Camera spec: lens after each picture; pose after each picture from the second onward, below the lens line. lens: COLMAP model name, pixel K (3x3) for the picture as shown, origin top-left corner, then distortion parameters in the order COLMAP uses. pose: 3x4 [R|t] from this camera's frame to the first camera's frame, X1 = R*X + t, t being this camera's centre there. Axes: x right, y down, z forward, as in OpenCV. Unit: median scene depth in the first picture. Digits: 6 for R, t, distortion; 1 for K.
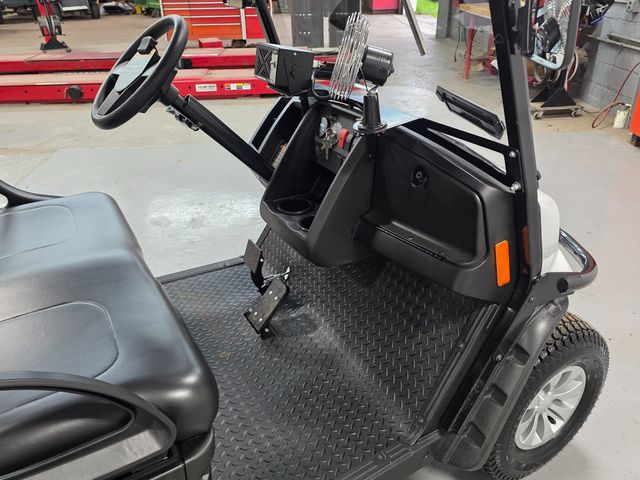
lens RADIAL K [[517.5, 0, 316.9], [0, 517.5, 240.6], [0, 0, 1]] dist [0.060280, -0.063162]
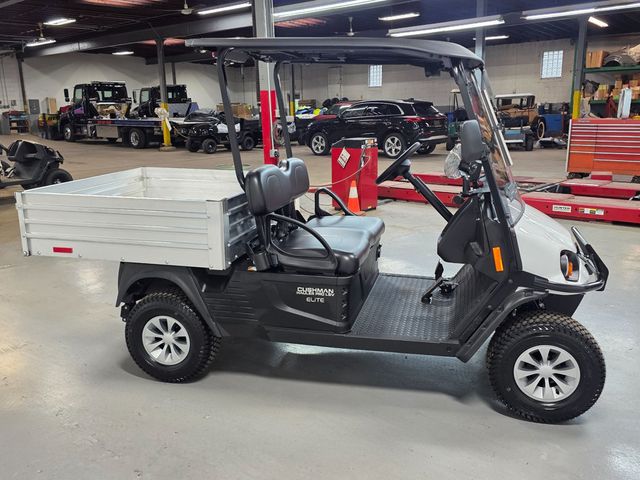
lens RADIAL K [[570.4, 0, 315.6], [0, 570.4, 234.8], [0, 0, 1]] dist [0.065464, -0.072650]
pose [[0.714165, 0.162032, -0.680965, 0.177039], [-0.330071, 0.935845, -0.123484, 0.061138], [0.617269, 0.312955, 0.721830, -0.146400]]
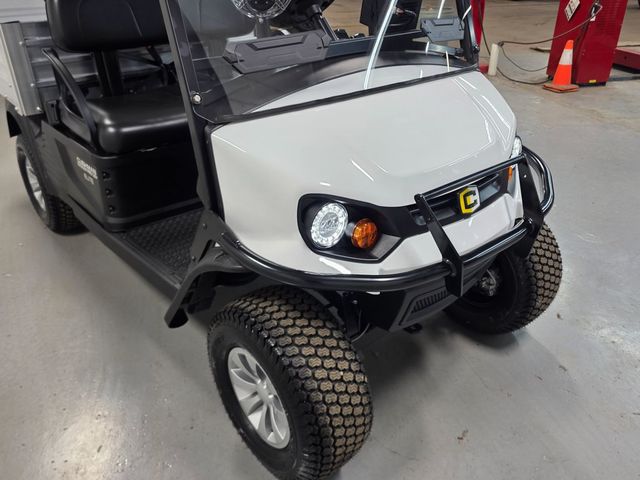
lens RADIAL K [[517.5, 0, 320.9], [0, 517.5, 242.1], [0, 0, 1]] dist [0.060280, -0.063162]
pose [[0.179966, 0.491521, -0.852068, 0.180400], [-0.465652, 0.805577, 0.366352, -0.047526], [0.866476, 0.330836, 0.373854, 0.107045]]
